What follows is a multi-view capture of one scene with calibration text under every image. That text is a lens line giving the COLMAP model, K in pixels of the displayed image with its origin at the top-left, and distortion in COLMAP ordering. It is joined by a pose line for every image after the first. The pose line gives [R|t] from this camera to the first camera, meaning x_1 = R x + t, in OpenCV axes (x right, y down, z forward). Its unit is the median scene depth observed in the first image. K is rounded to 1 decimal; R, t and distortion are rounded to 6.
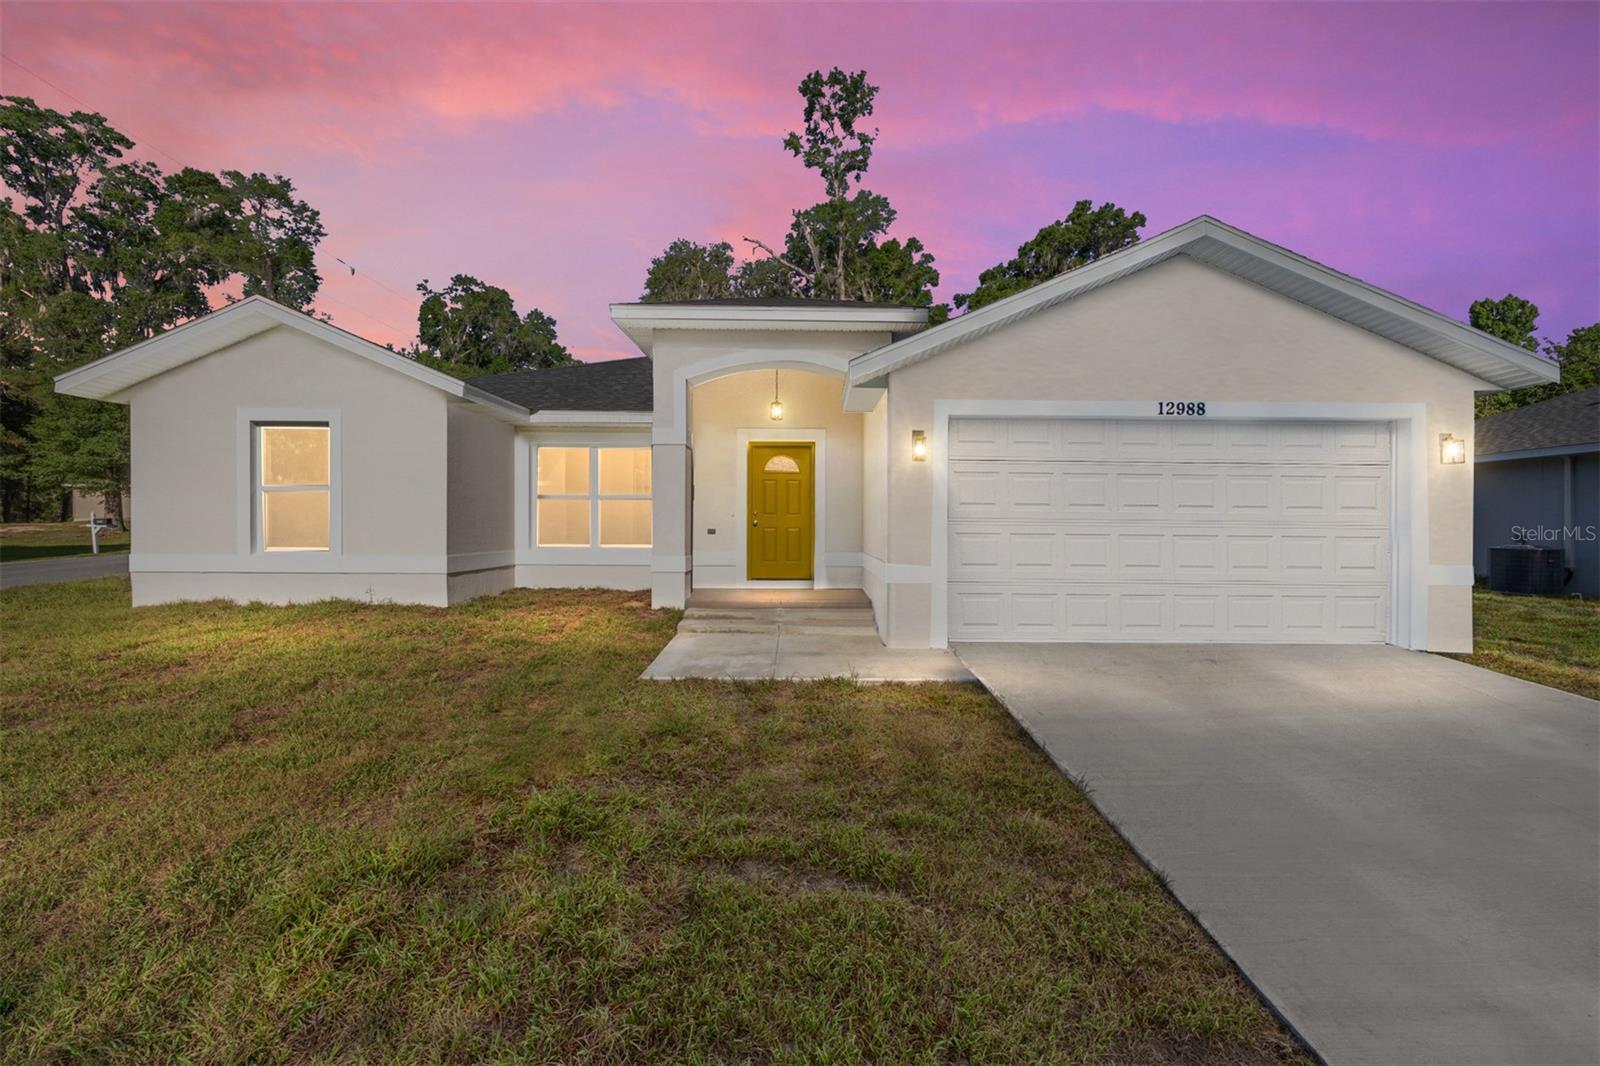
lens RADIAL K [[643.1, 0, 806.7], [0, 643.1, 534.9], [0, 0, 1]] dist [-0.004449, 0.001754]
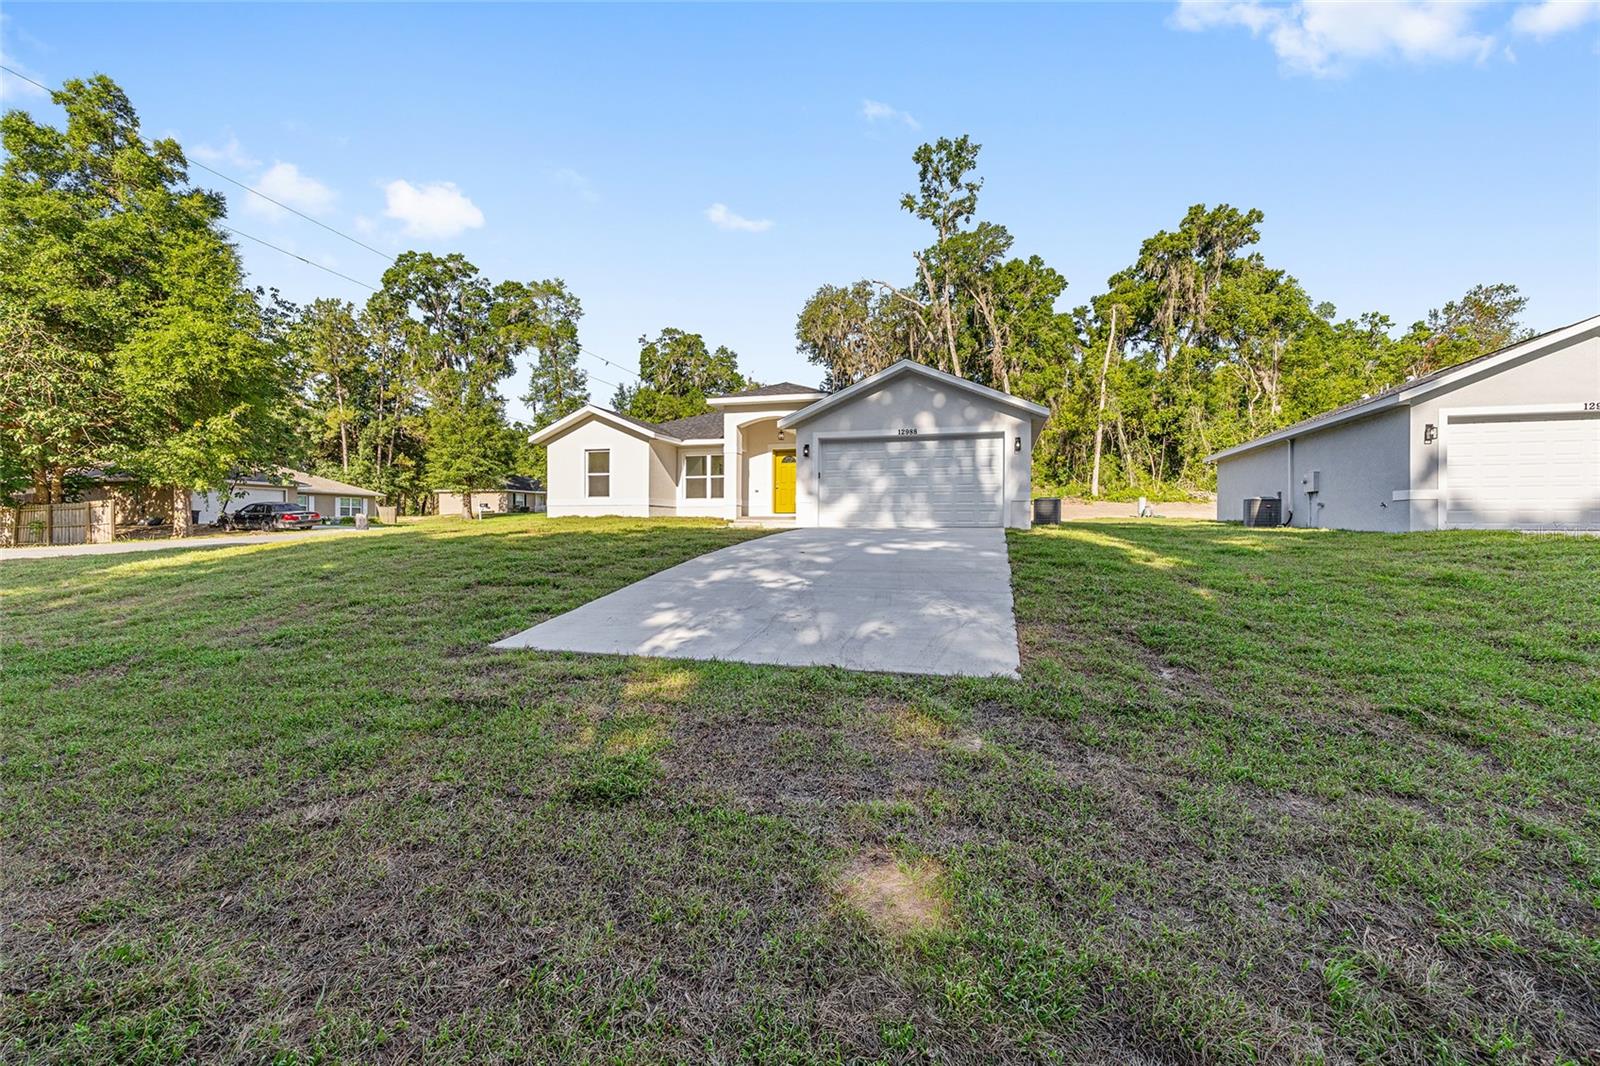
lens RADIAL K [[643.1, 0, 806.5], [0, 643.1, 530.3], [0, 0, 1]] dist [-0.004449, 0.001754]
pose [[0.958610, -0.001029, -0.284721, 0.150012], [-0.001861, 0.999949, -0.009881, 0.035362], [0.284717, 0.010002, 0.958559, -0.248275]]
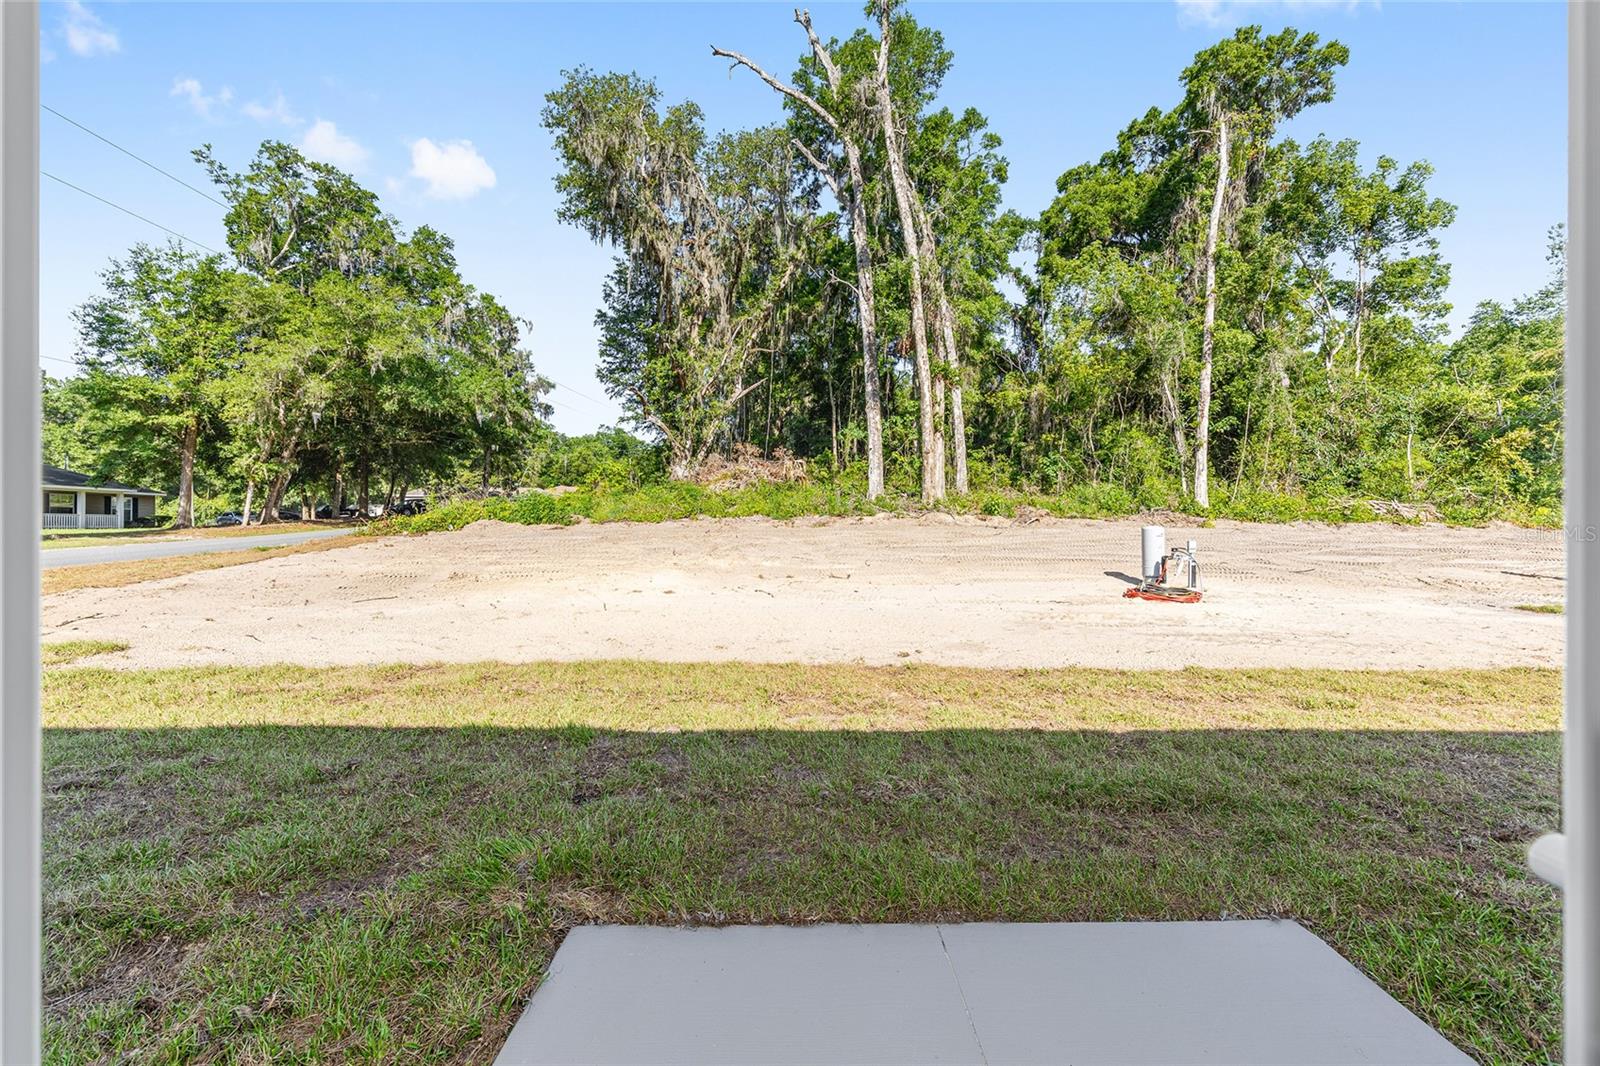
lens RADIAL K [[643.1, 0, 801.0], [0, 643.1, 533.1], [0, 0, 1]] dist [-0.004449, 0.001754]
pose [[0.999984, -0.003687, -0.004340, -0.018232], [0.003632, 0.999913, -0.012654, -0.011813], [0.004386, 0.012638, 0.999911, 0.473858]]
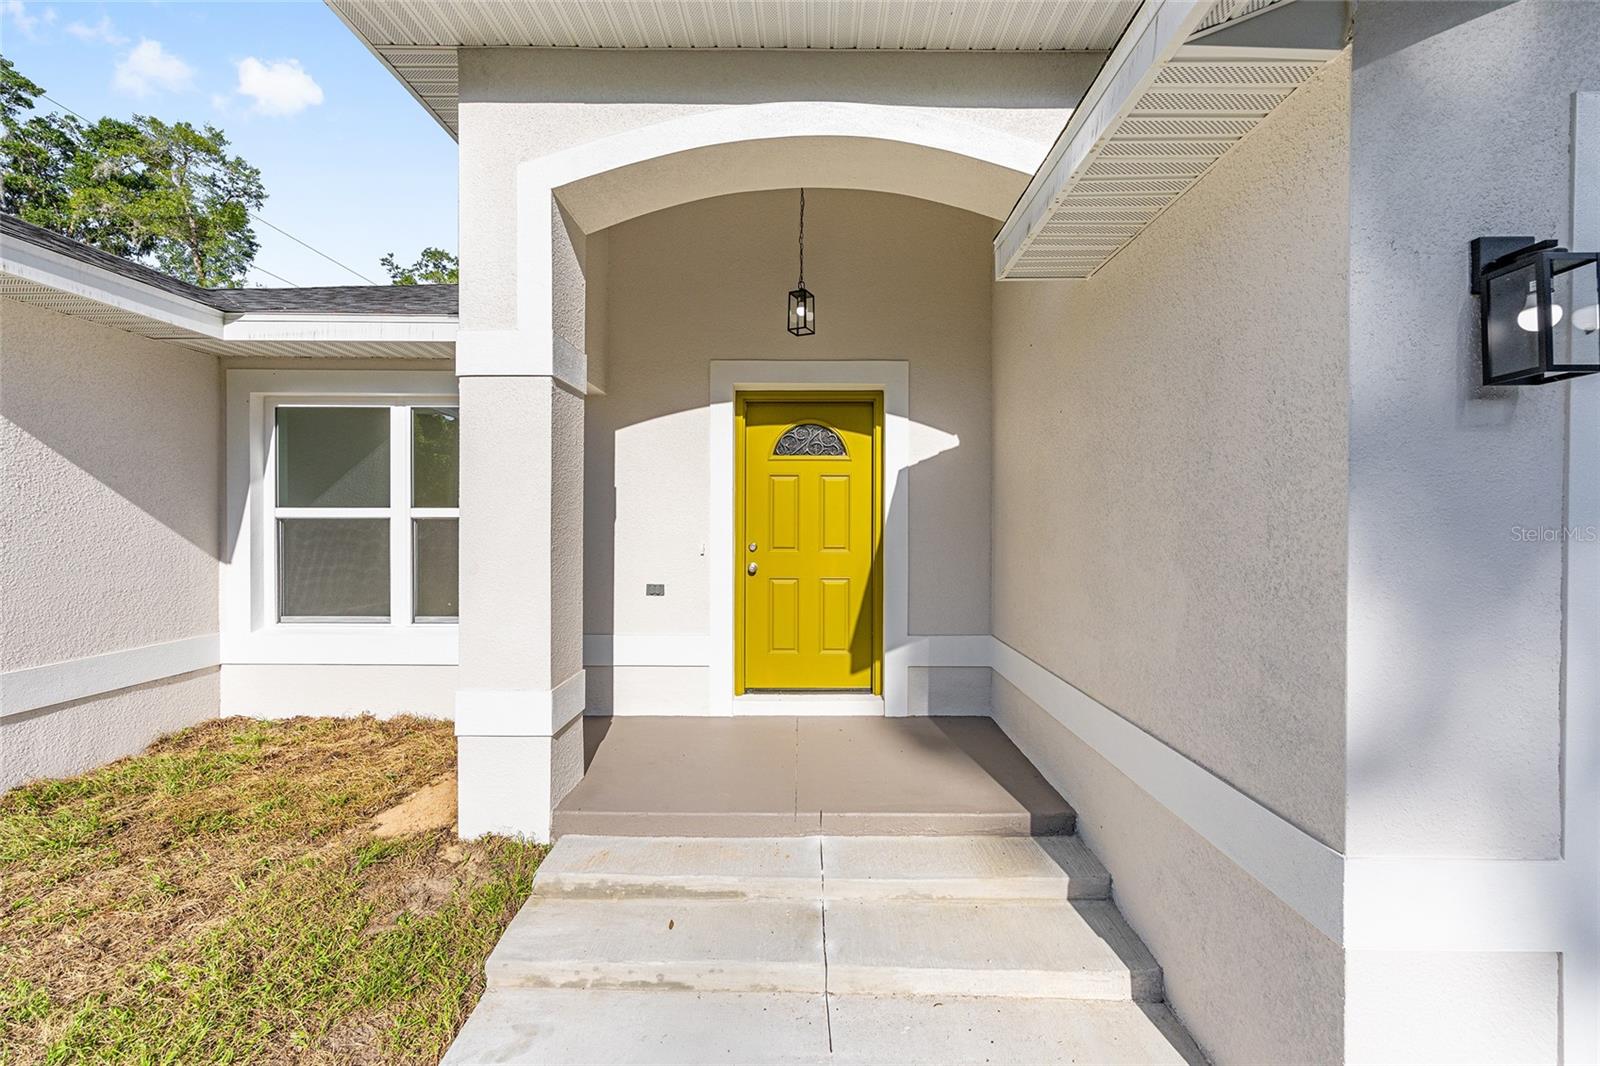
lens RADIAL K [[643.1, 0, 803.7], [0, 643.1, 531.3], [0, 0, 1]] dist [-0.004449, 0.001754]
pose [[0.999957, -0.001651, -0.009093, -0.009467], [0.001667, 0.999997, 0.001713, -0.011197], [0.009090, -0.001728, 0.999957, 0.130792]]
